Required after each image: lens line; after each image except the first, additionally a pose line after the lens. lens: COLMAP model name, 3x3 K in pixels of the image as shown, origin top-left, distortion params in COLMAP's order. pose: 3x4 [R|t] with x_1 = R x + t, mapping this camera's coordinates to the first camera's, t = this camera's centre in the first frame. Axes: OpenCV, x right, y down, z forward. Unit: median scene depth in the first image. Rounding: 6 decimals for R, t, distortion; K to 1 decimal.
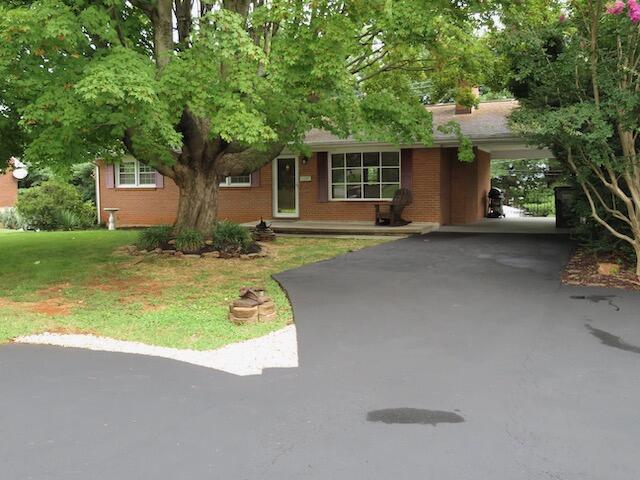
lens RADIAL K [[613.3, 0, 320.0], [0, 613.3, 240.0], [0, 0, 1]] dist [0.013969, 0.008060]
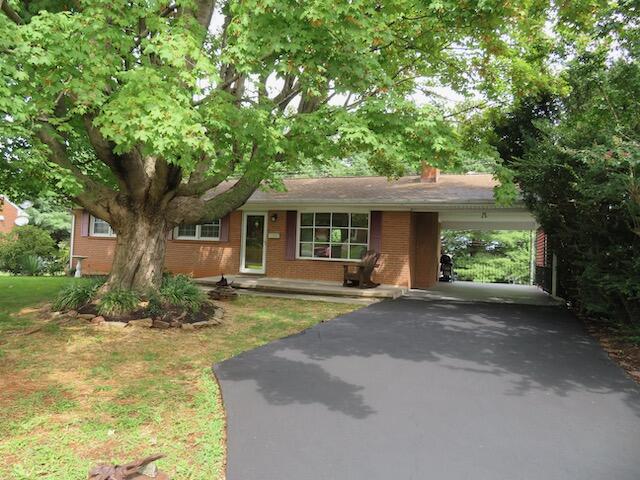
lens RADIAL K [[454.1, 0, 318.0], [0, 454.1, 241.5], [0, 0, 1]] dist [-0.007074, -0.000411]
pose [[0.996175, 0.051416, 0.070657, -0.003973], [-0.043920, 0.993625, -0.103827, -0.017781], [-0.075545, 0.100327, 0.992082, 0.274821]]
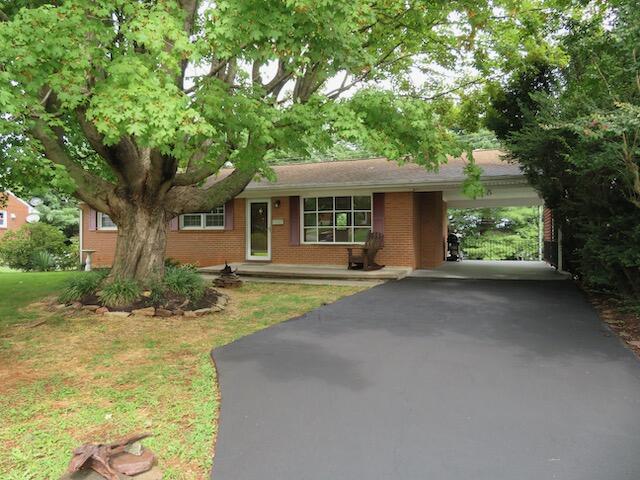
lens RADIAL K [[454.1, 0, 318.0], [0, 454.1, 241.5], [0, 0, 1]] dist [-0.007074, -0.000411]
pose [[0.998841, 0.007940, 0.047474, 0.007870], [-0.004545, 0.997451, -0.071207, -0.016207], [-0.047918, 0.070909, 0.996331, 0.272545]]
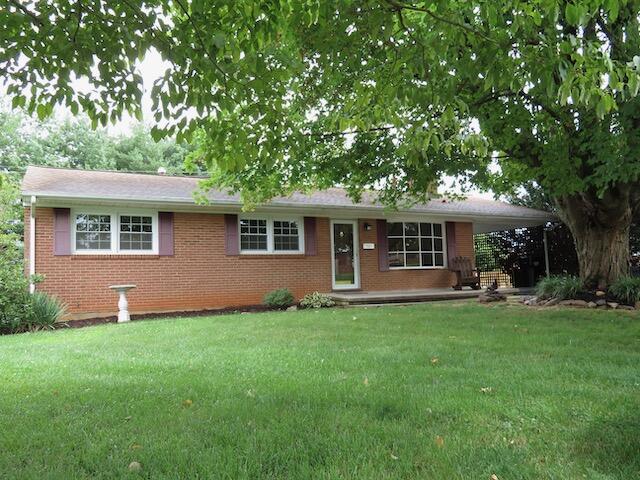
lens RADIAL K [[525.9, 0, 320.0], [0, 525.9, 240.0], [0, 0, 1]] dist [-0.011094, -0.002892]
pose [[0.591031, 0.047385, 0.805256, -0.767737], [0.085896, 0.988900, -0.121236, -0.020351], [-0.802062, 0.140823, 0.580401, 0.641575]]
